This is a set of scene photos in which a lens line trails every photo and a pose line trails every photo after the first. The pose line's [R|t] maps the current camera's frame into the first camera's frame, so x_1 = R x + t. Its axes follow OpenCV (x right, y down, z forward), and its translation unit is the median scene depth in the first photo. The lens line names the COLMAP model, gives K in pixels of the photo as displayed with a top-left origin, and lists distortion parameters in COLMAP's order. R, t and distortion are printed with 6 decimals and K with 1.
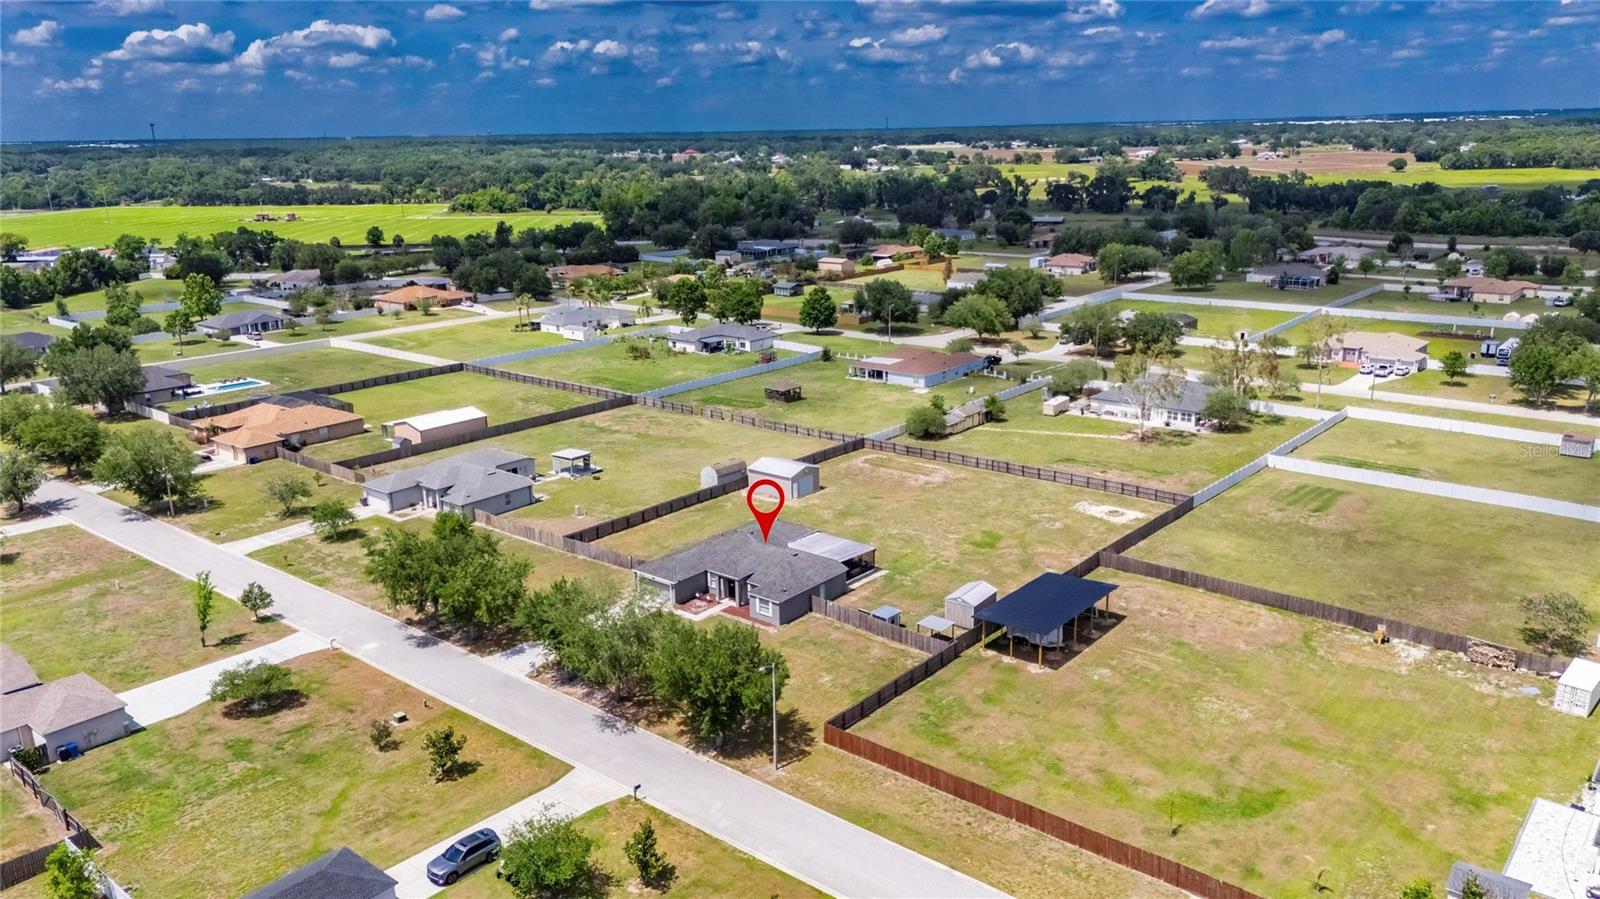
lens RADIAL K [[1175.4, 0, 807.7], [0, 1175.4, 448.9], [0, 0, 1]] dist [0.077945, -0.073859]
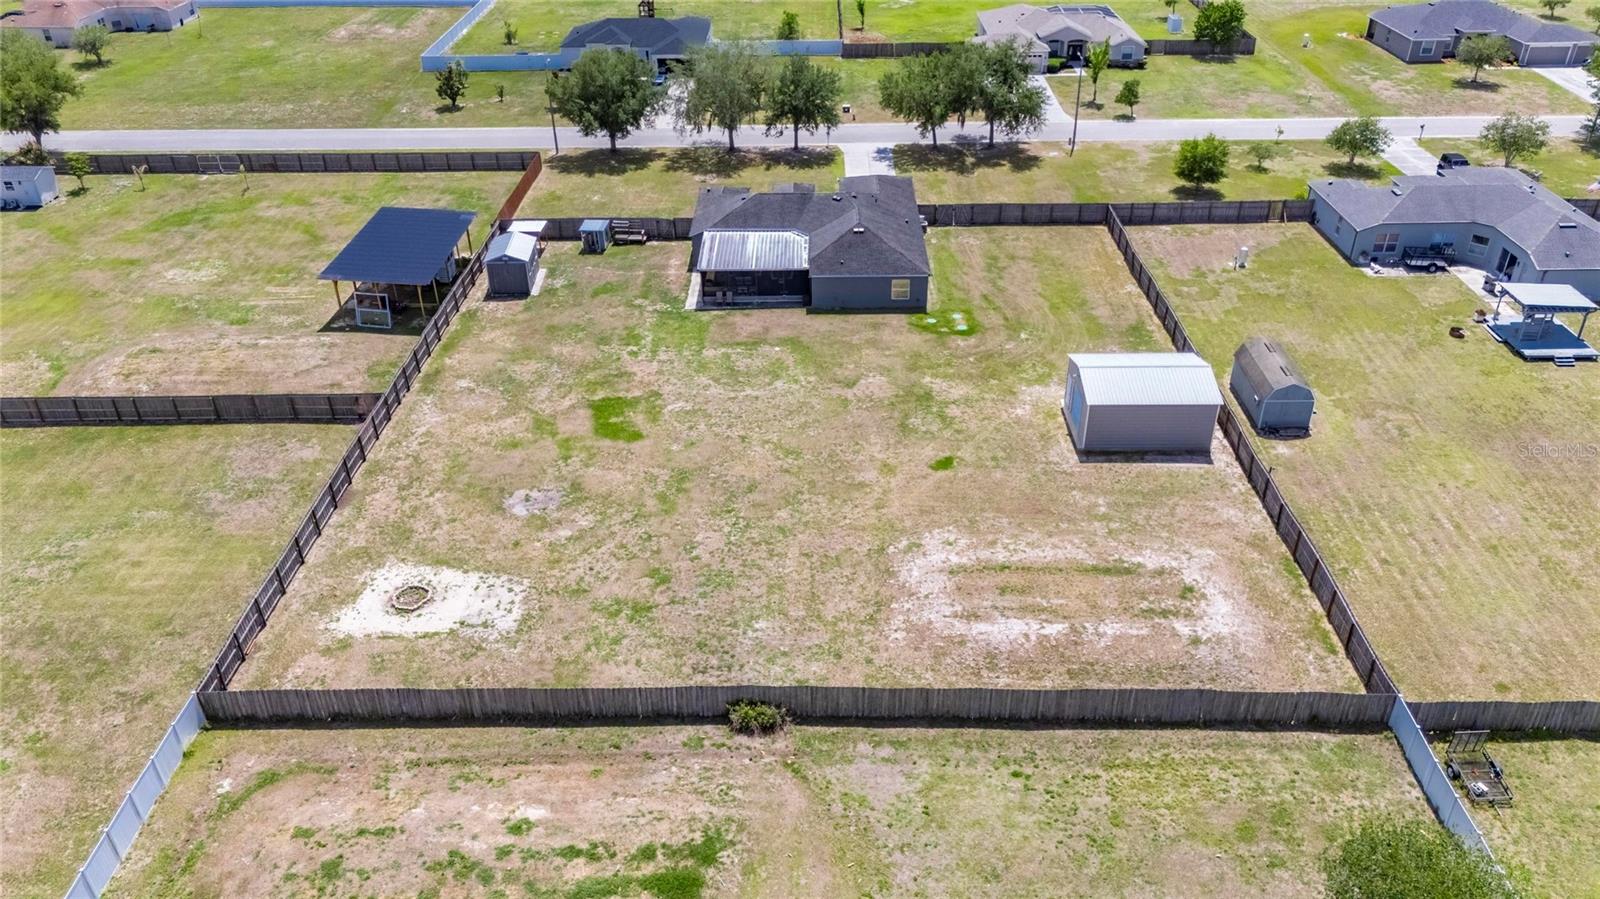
lens RADIAL K [[1153.2, 0, 809.5], [0, 1153.2, 487.5], [0, 0, 1]] dist [0.067004, -0.057083]
pose [[-0.775942, 0.368102, -0.512264, 0.343465], [-0.145143, 0.686107, 0.712875, -0.270785], [0.613879, 0.627501, -0.478953, 1.249448]]
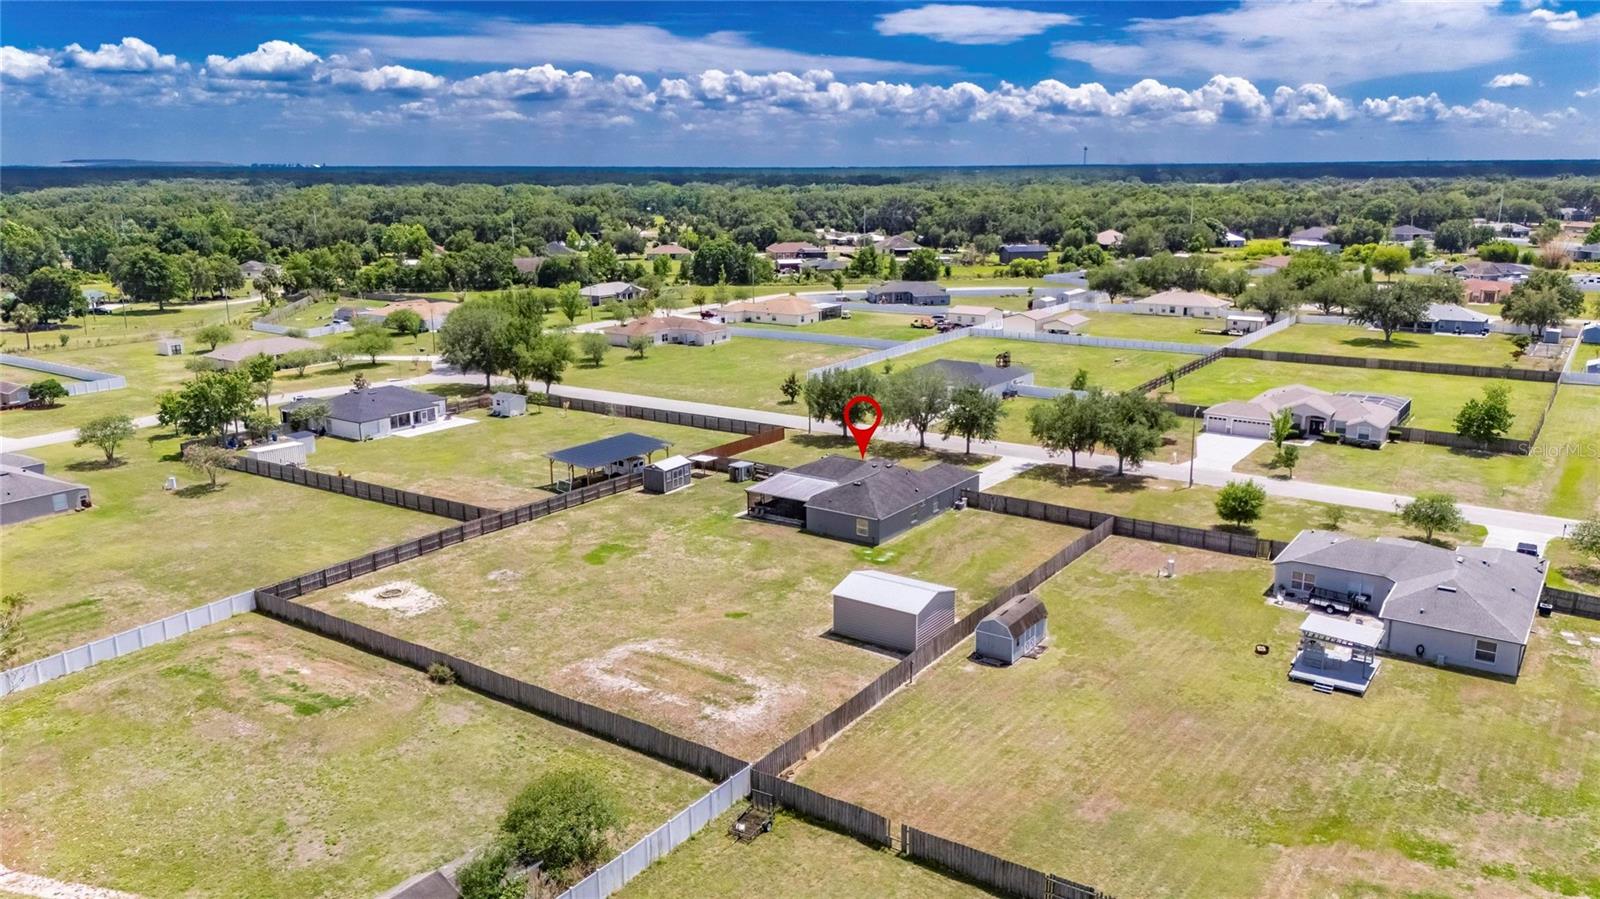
lens RADIAL K [[1175.4, 0, 807.7], [0, 1175.4, 448.9], [0, 0, 1]] dist [0.077945, -0.073859]
pose [[-0.996470, 0.041520, -0.072958, 0.066274], [0.001185, 0.875986, 0.482335, -0.351552], [0.083937, 0.480547, -0.872943, 1.584063]]
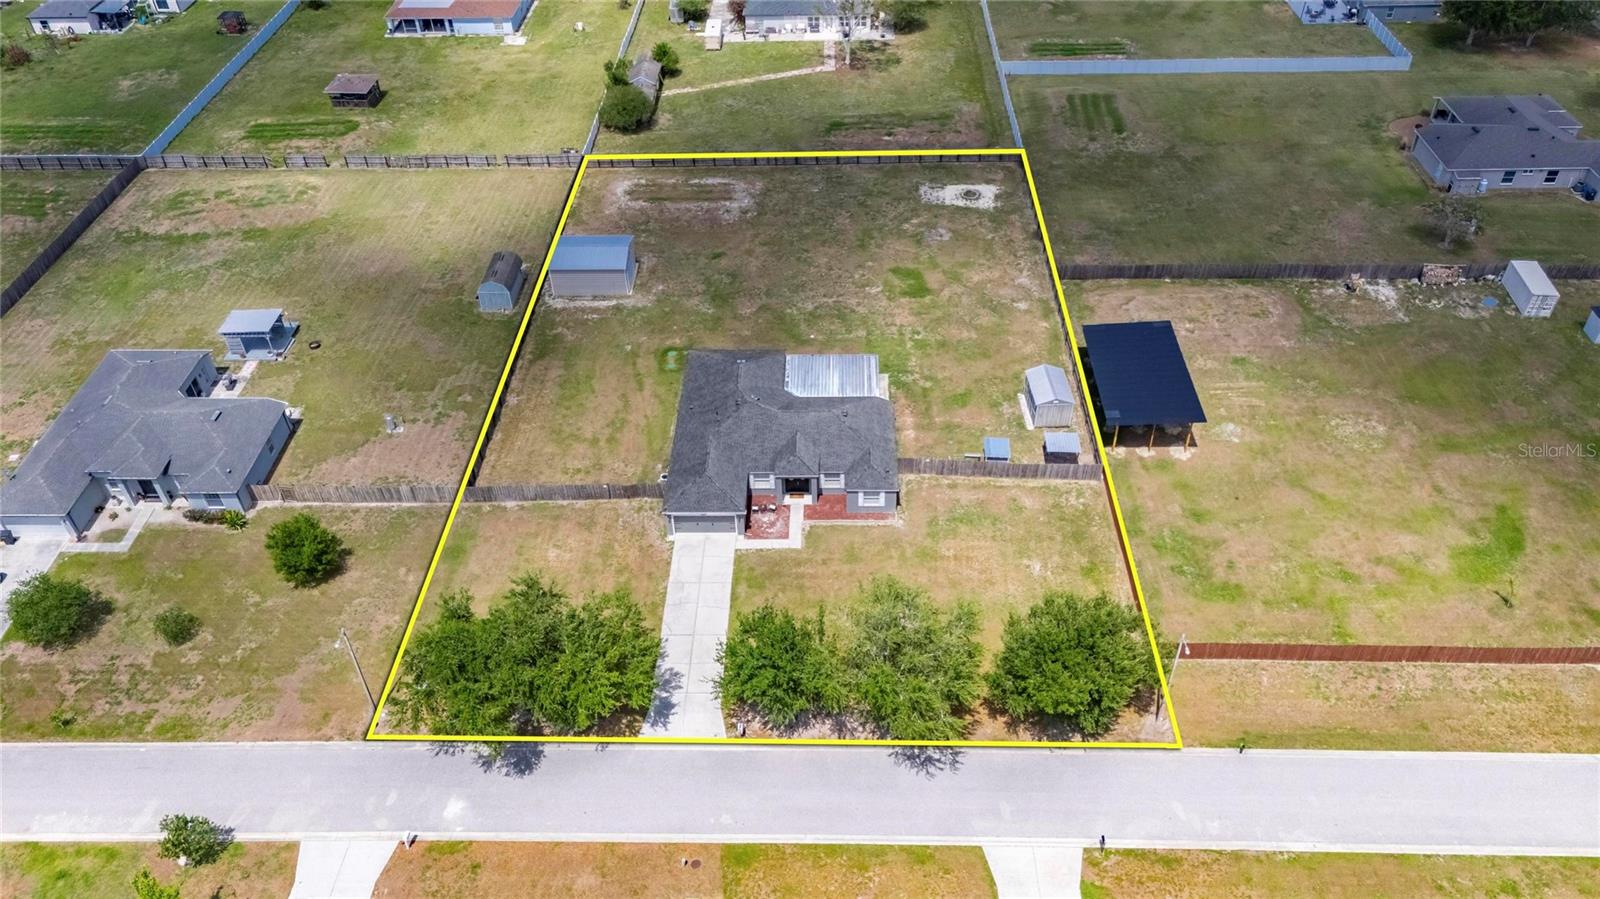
lens RADIAL K [[1175.4, 0, 807.7], [0, 1175.4, 448.9], [0, 0, 1]] dist [0.077945, -0.073859]
pose [[0.784573, -0.400891, 0.473003, -0.342613], [0.169150, 0.872314, 0.458755, -0.211375], [-0.596518, -0.279918, 0.752205, 0.342449]]
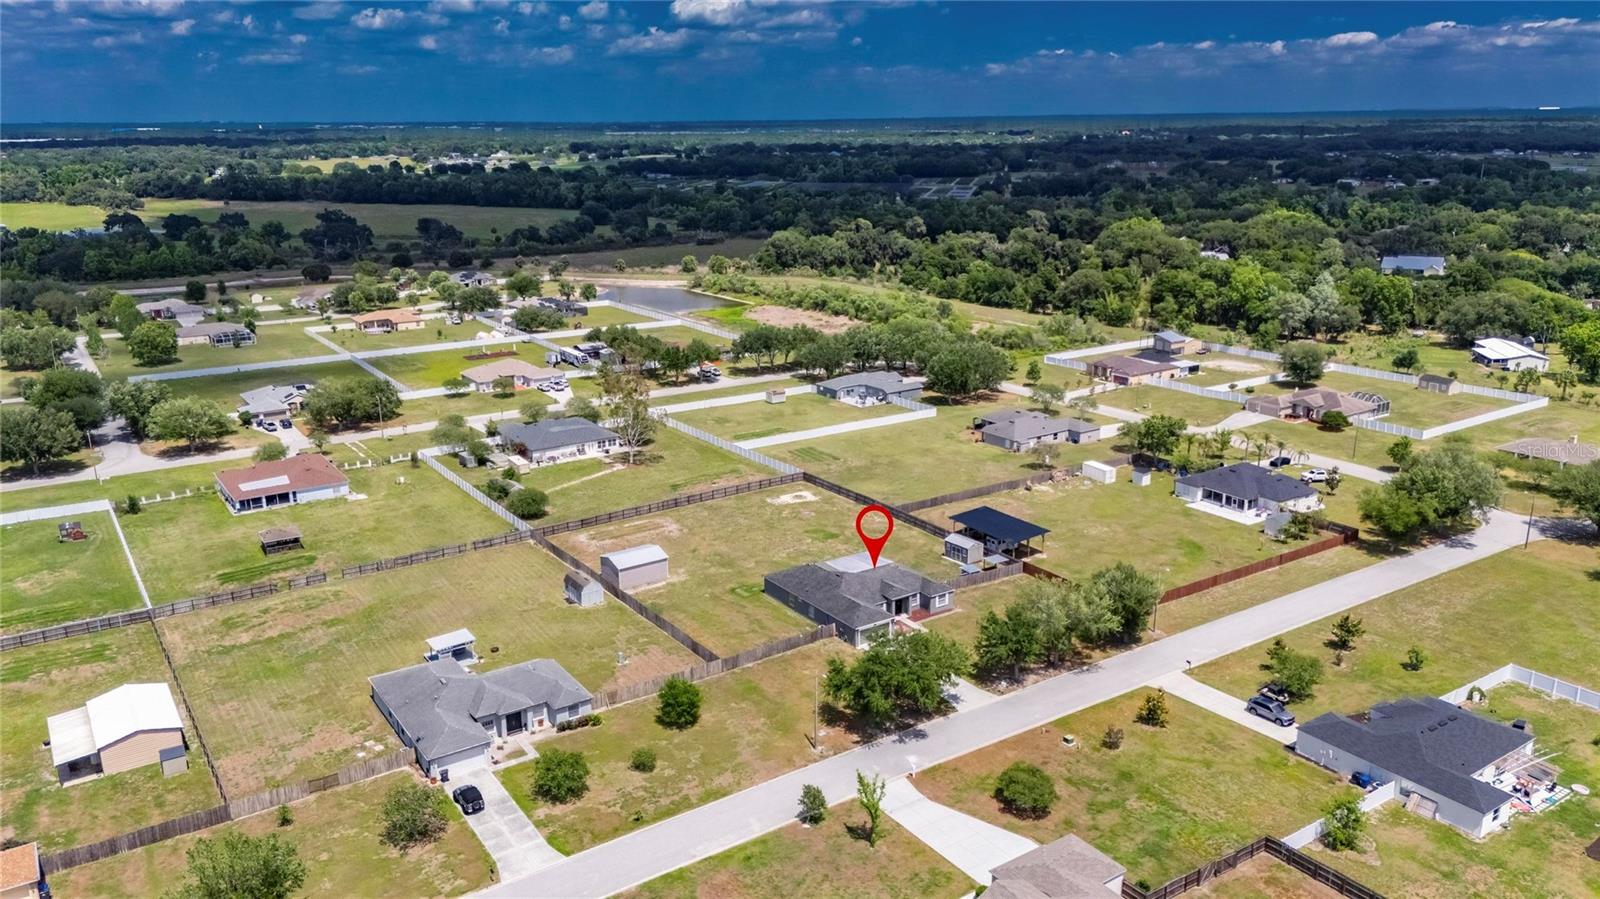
lens RADIAL K [[1174.3, 0, 807.8], [0, 1174.3, 448.0], [0, 0, 1]] dist [0.088116, -0.096161]
pose [[0.280041, -0.243247, 0.928659, -1.009884], [0.256388, 0.951178, 0.171831, -0.235915], [-0.925118, 0.189977, 0.328734, 0.525740]]
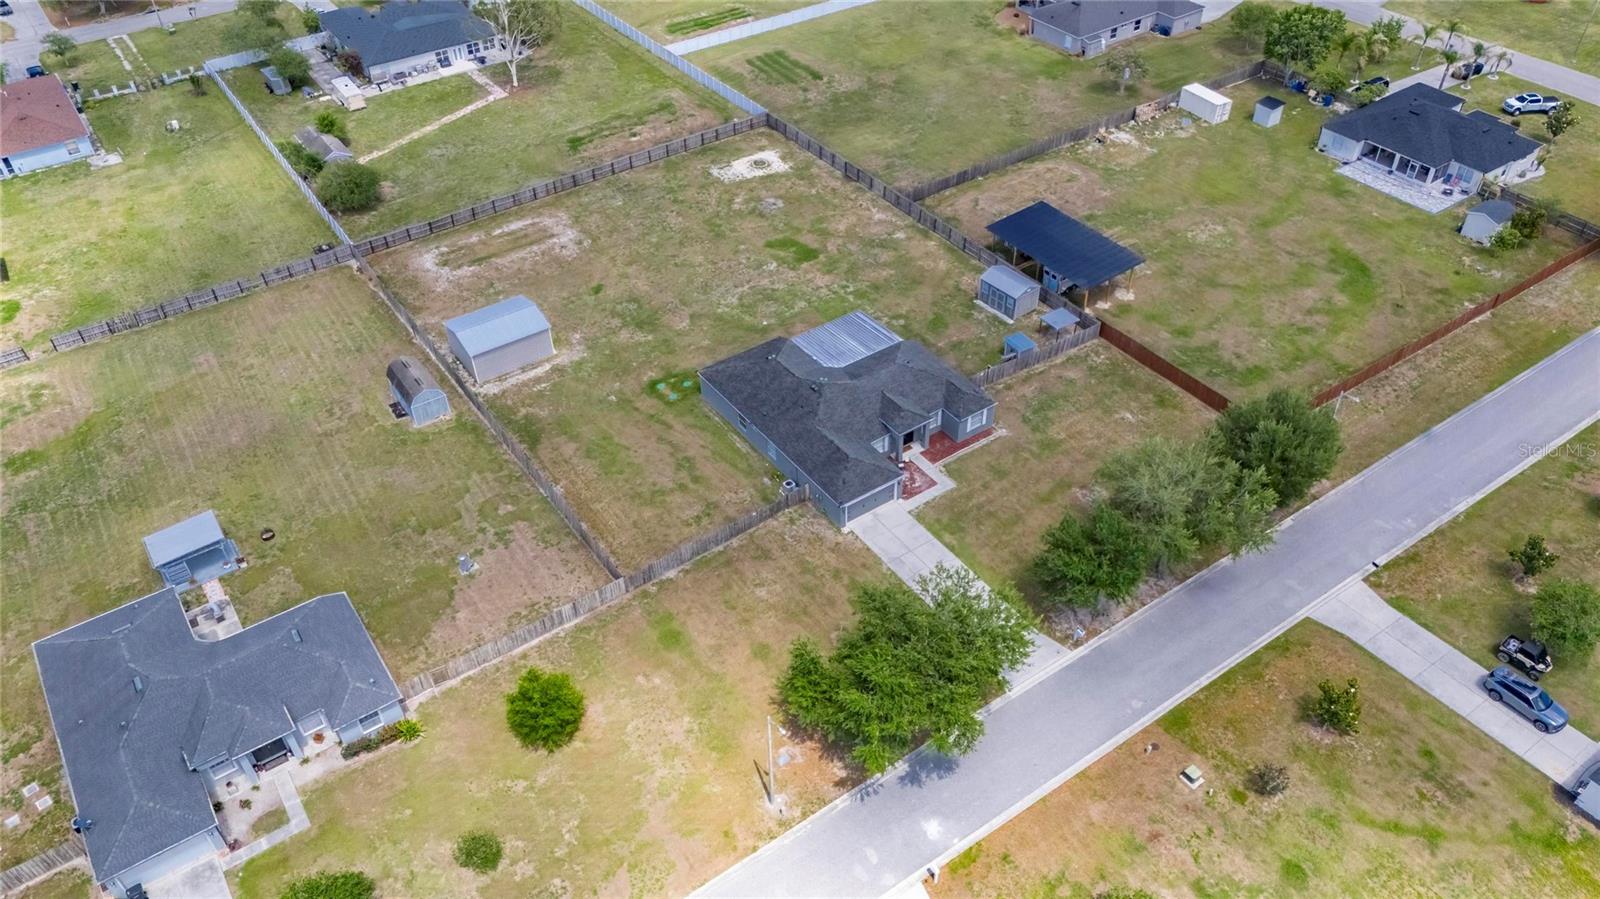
lens RADIAL K [[1175.4, 0, 807.7], [0, 1175.4, 448.9], [0, 0, 1]] dist [0.077945, -0.073859]
pose [[0.269037, -0.620202, 0.736864, -0.560699], [0.266133, 0.783156, 0.561997, -0.284856], [-0.925631, 0.044906, 0.375754, 0.624870]]
